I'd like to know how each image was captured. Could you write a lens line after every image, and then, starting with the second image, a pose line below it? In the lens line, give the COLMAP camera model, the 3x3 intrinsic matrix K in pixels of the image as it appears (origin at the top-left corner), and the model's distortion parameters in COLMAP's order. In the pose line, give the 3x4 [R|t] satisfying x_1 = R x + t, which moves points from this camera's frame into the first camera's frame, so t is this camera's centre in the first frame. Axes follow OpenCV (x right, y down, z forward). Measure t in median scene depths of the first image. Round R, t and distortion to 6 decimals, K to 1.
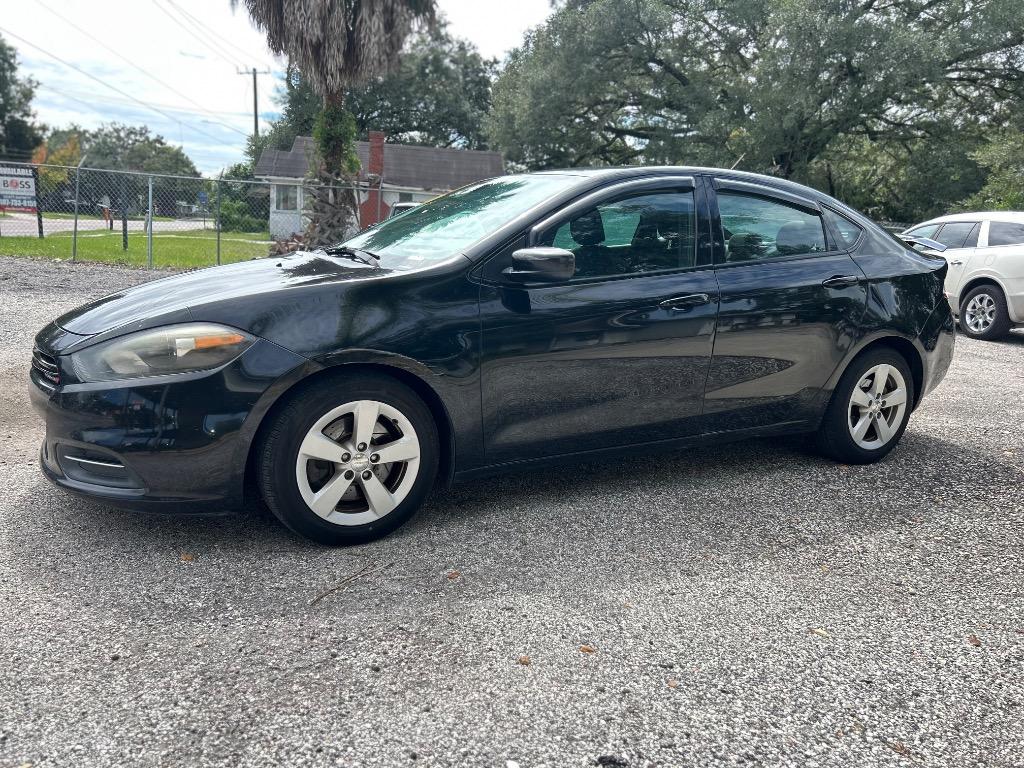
lens RADIAL K [[772.4, 0, 508.7], [0, 772.4, 388.4], [0, 0, 1]] dist [0.034707, -0.034447]
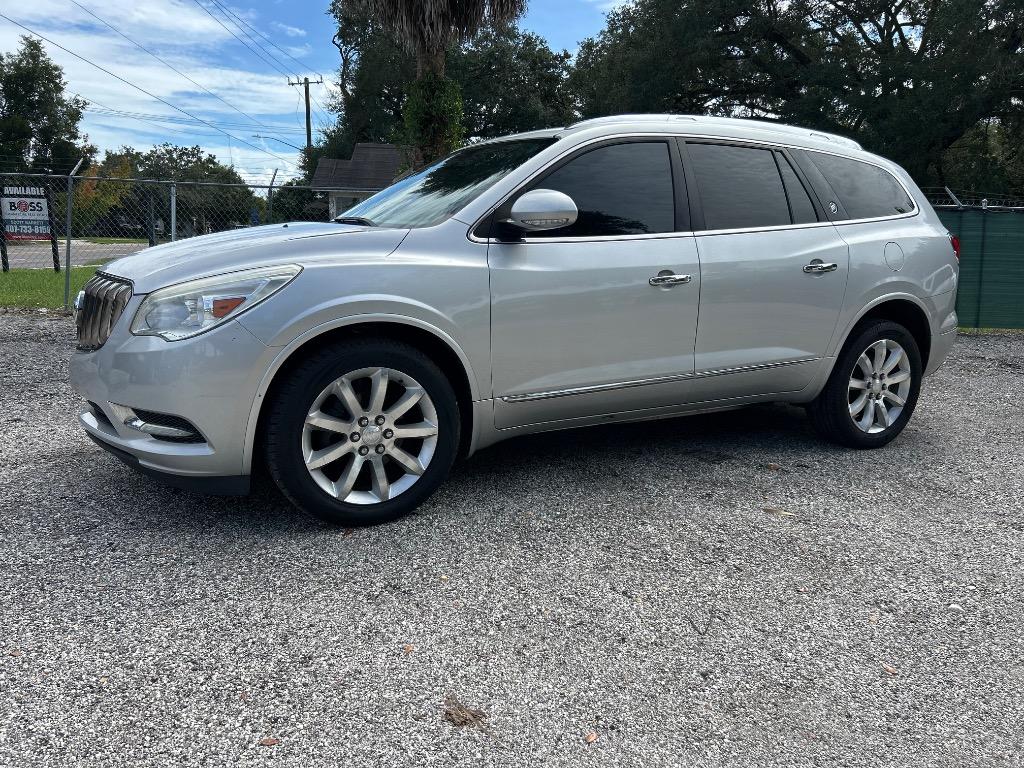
lens RADIAL K [[772.4, 0, 508.7], [0, 772.4, 388.4], [0, 0, 1]] dist [0.034707, -0.034447]
pose [[0.997715, -0.021045, -0.064195, -0.034233], [0.020302, 0.999719, -0.012215, -0.021688], [0.064434, 0.010884, 0.997863, 0.092828]]
